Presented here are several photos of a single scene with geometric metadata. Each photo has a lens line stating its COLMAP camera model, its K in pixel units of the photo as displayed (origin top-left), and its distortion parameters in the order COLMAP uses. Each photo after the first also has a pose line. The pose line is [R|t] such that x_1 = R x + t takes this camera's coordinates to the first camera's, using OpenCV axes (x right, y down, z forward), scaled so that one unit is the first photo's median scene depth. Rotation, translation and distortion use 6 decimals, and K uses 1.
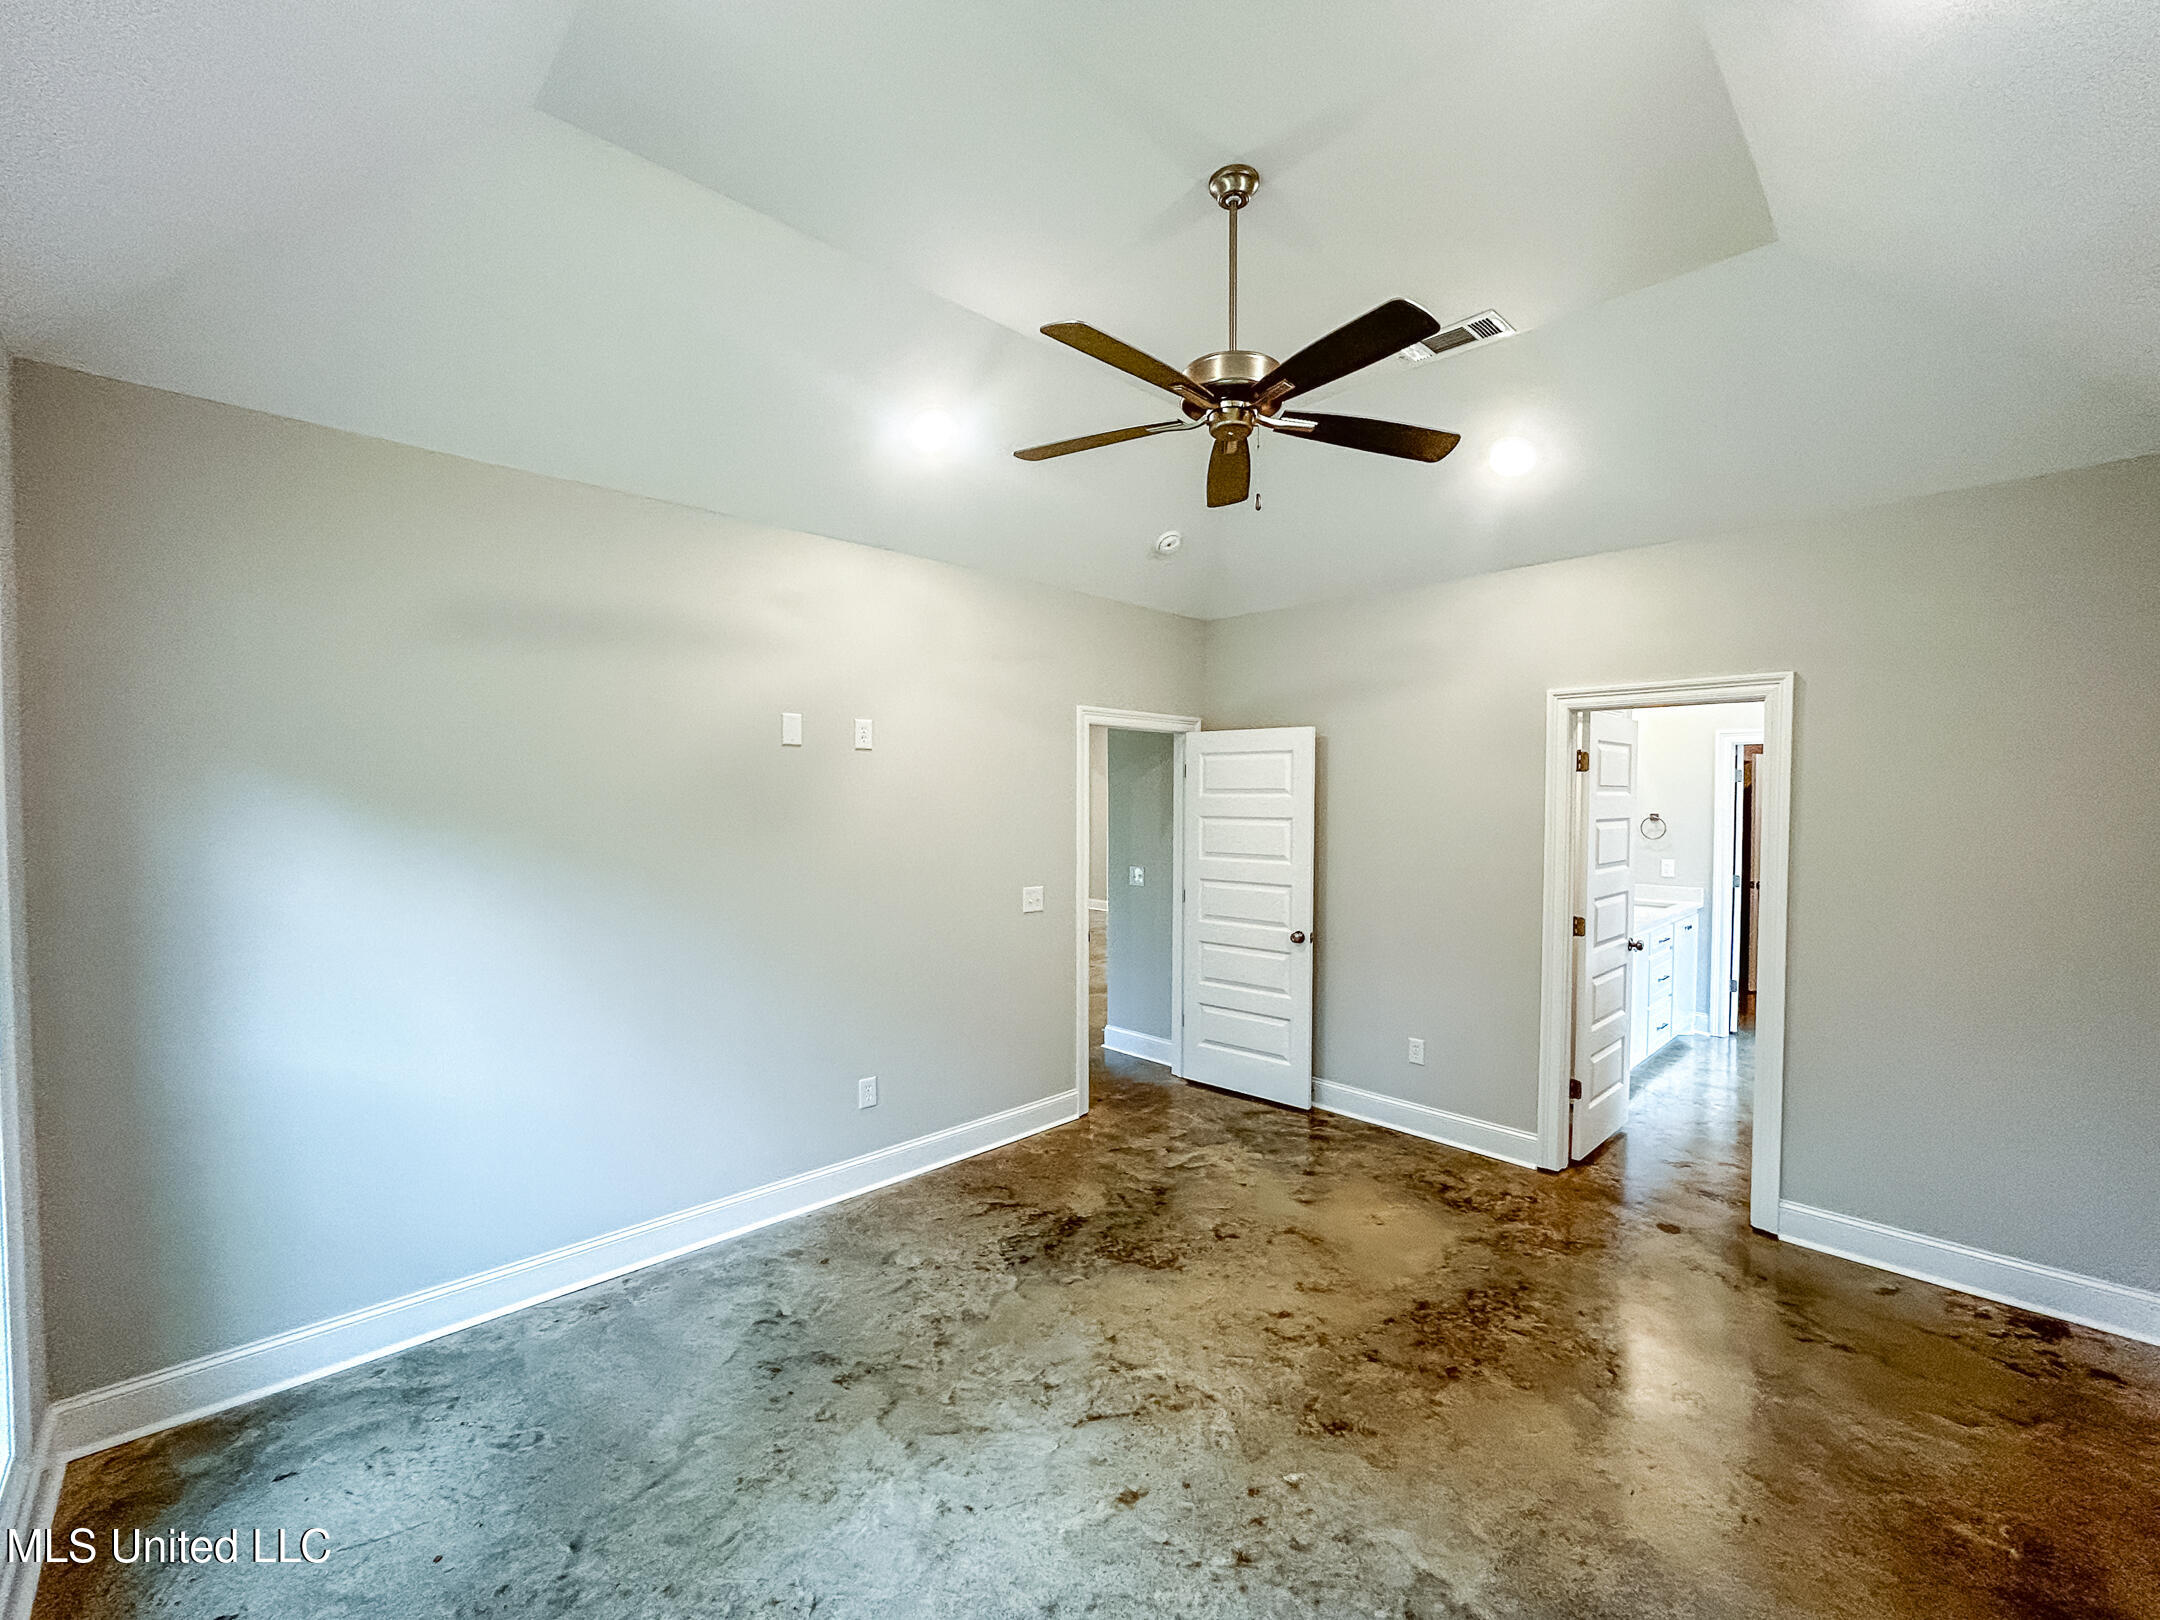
lens RADIAL K [[883.3, 0, 1084.8], [0, 883.3, 824.1], [0, 0, 1]] dist [0.001137, 0.000115]
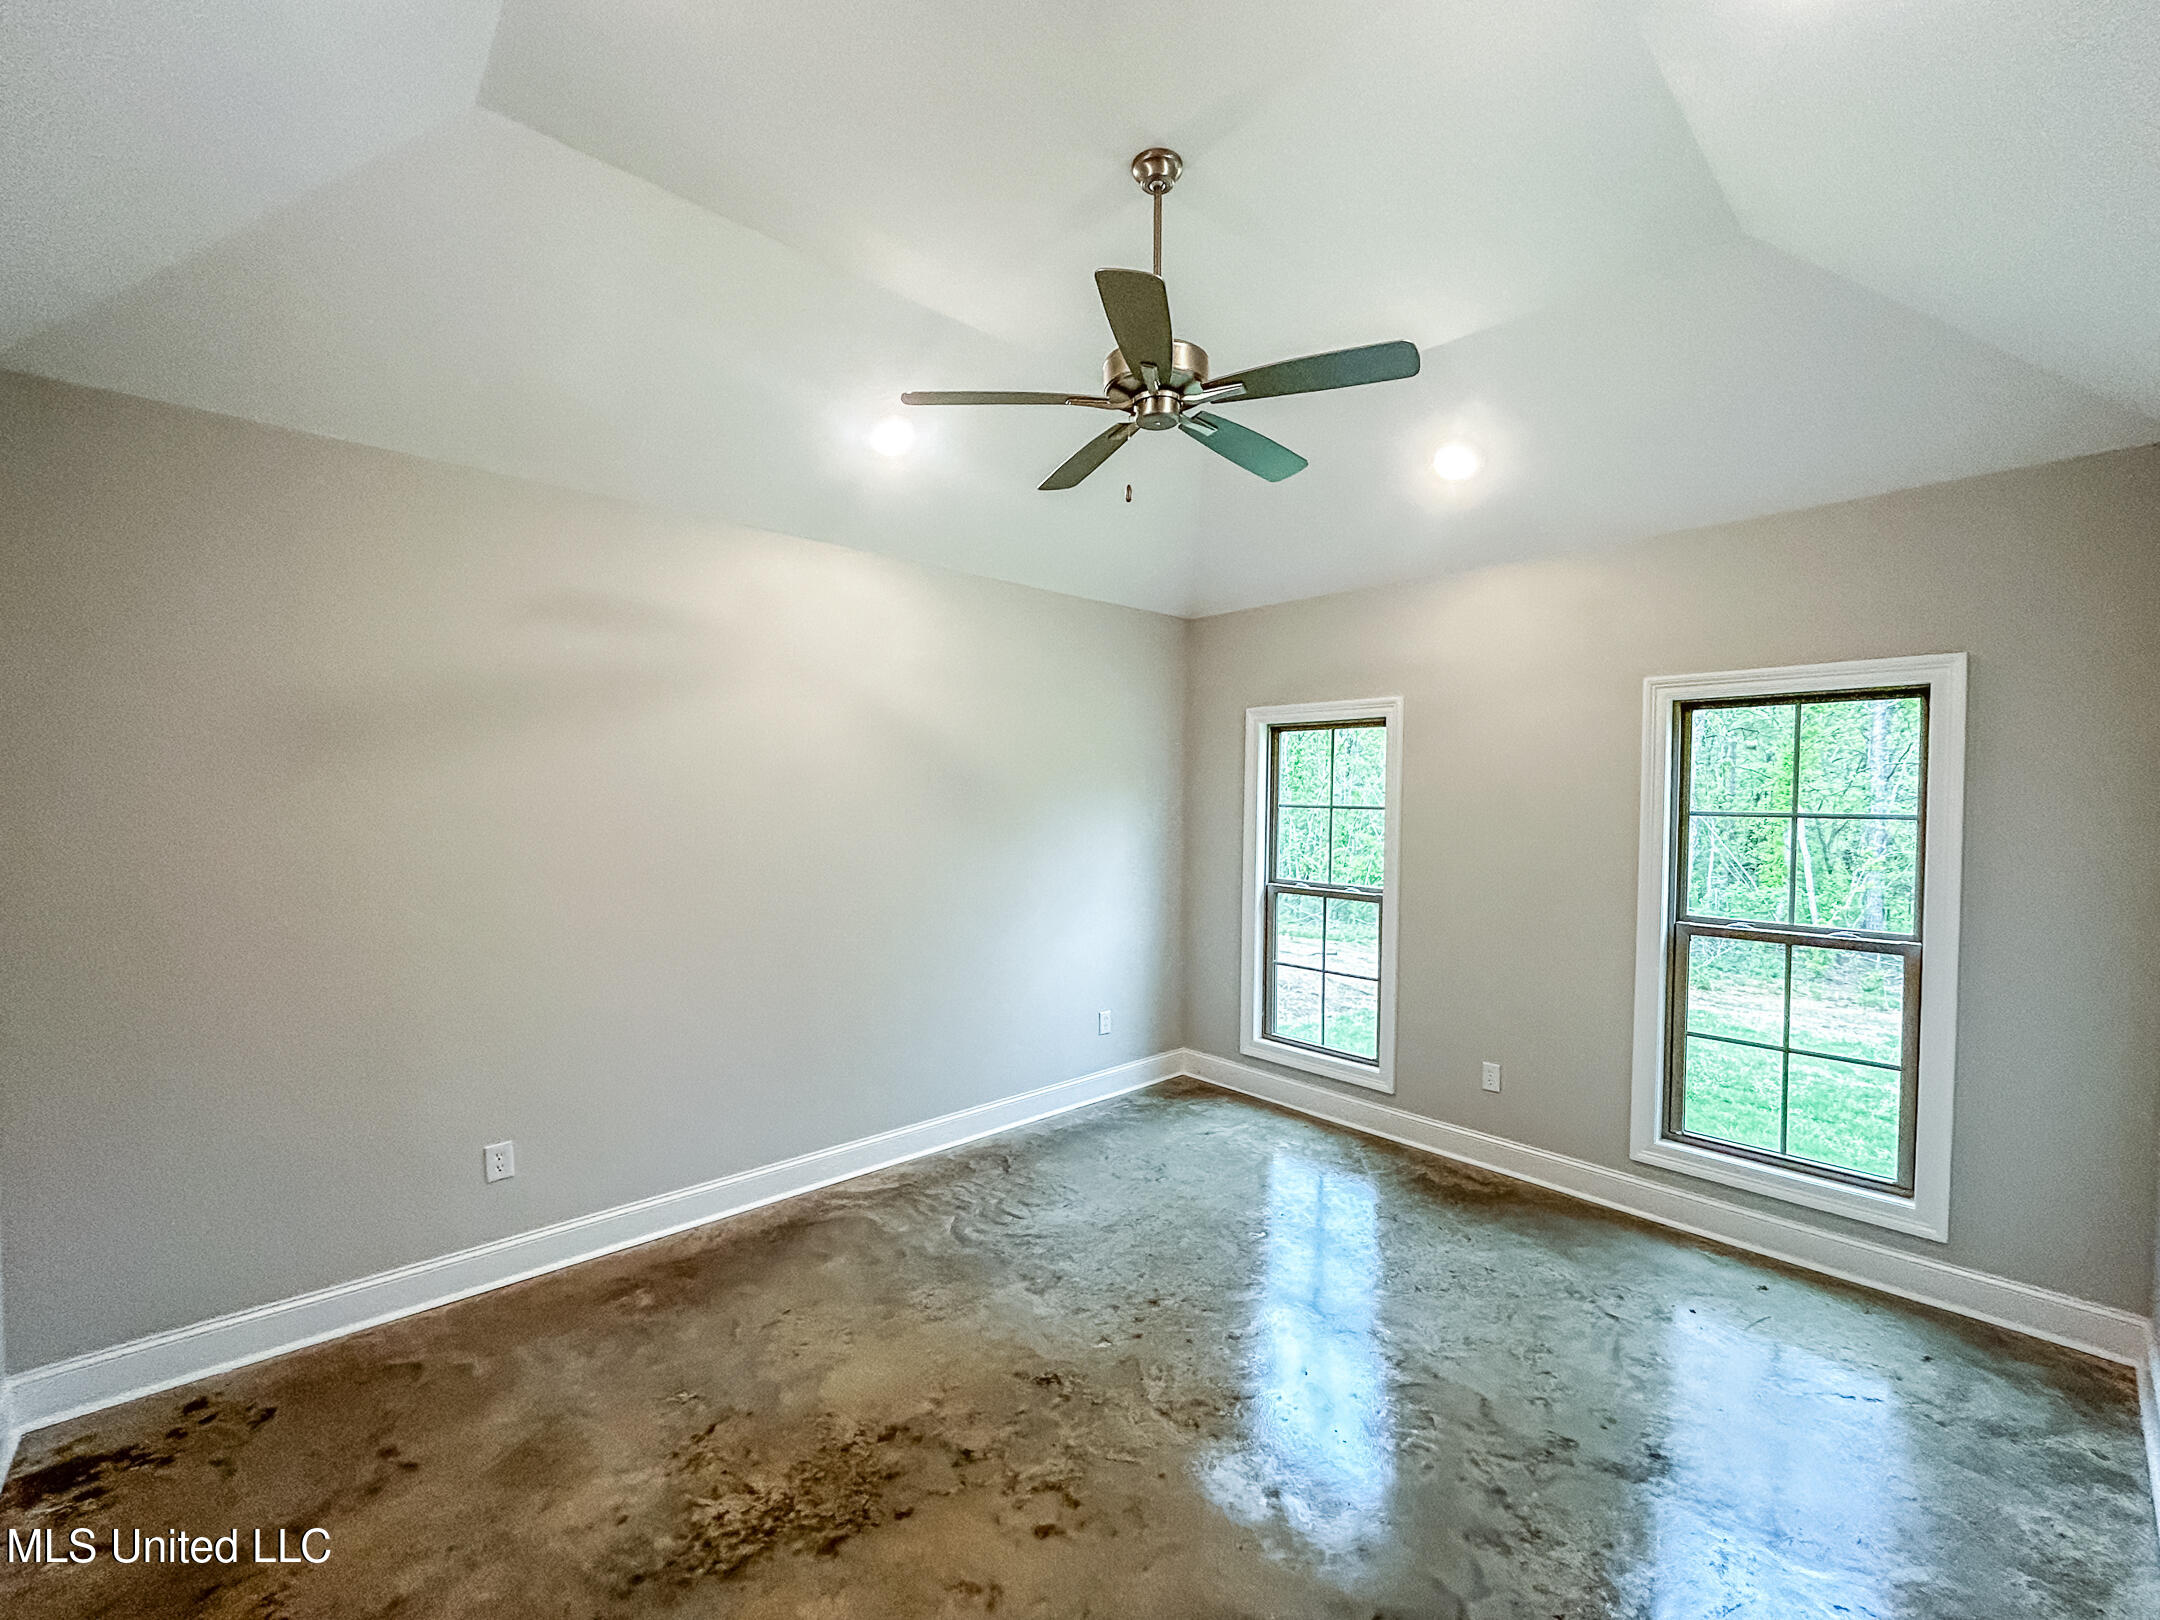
lens RADIAL K [[883.3, 0, 1082.7], [0, 883.3, 811.4], [0, 0, 1]] dist [0.001137, 0.000115]
pose [[-0.999621, -0.011349, 0.025093, 0.206173], [-0.010068, 0.998669, 0.050581, -0.057897], [-0.025634, 0.050309, -0.998405, 1.875463]]
